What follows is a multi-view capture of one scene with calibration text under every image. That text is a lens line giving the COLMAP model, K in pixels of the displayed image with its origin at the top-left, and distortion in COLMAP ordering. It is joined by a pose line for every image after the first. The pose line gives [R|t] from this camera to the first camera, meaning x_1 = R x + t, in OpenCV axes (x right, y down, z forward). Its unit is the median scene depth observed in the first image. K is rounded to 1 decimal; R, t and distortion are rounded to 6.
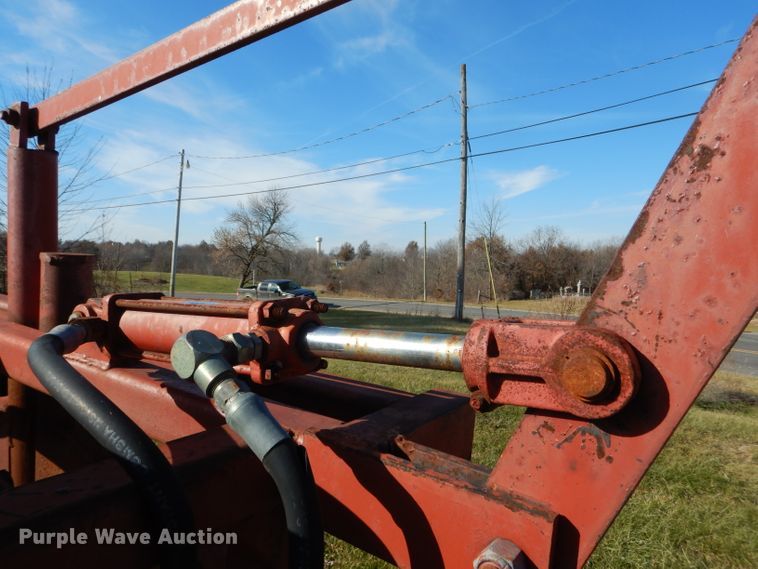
lens RADIAL K [[532.5, 0, 379.0], [0, 532.5, 284.5], [0, 0, 1]] dist [-0.019921, 0.002377]
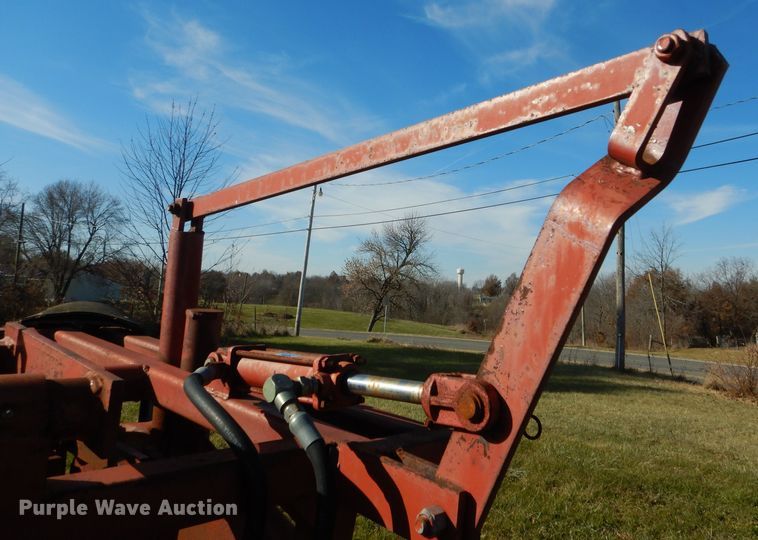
lens RADIAL K [[608.7, 0, 429.2], [0, 608.7, 223.2], [0, 0, 1]] dist [-0.016080, -0.002034]
pose [[0.986542, -0.004494, -0.163449, 0.215290], [-0.022138, 0.986747, -0.160748, -0.041822], [0.162005, 0.162202, 0.973368, -0.425663]]
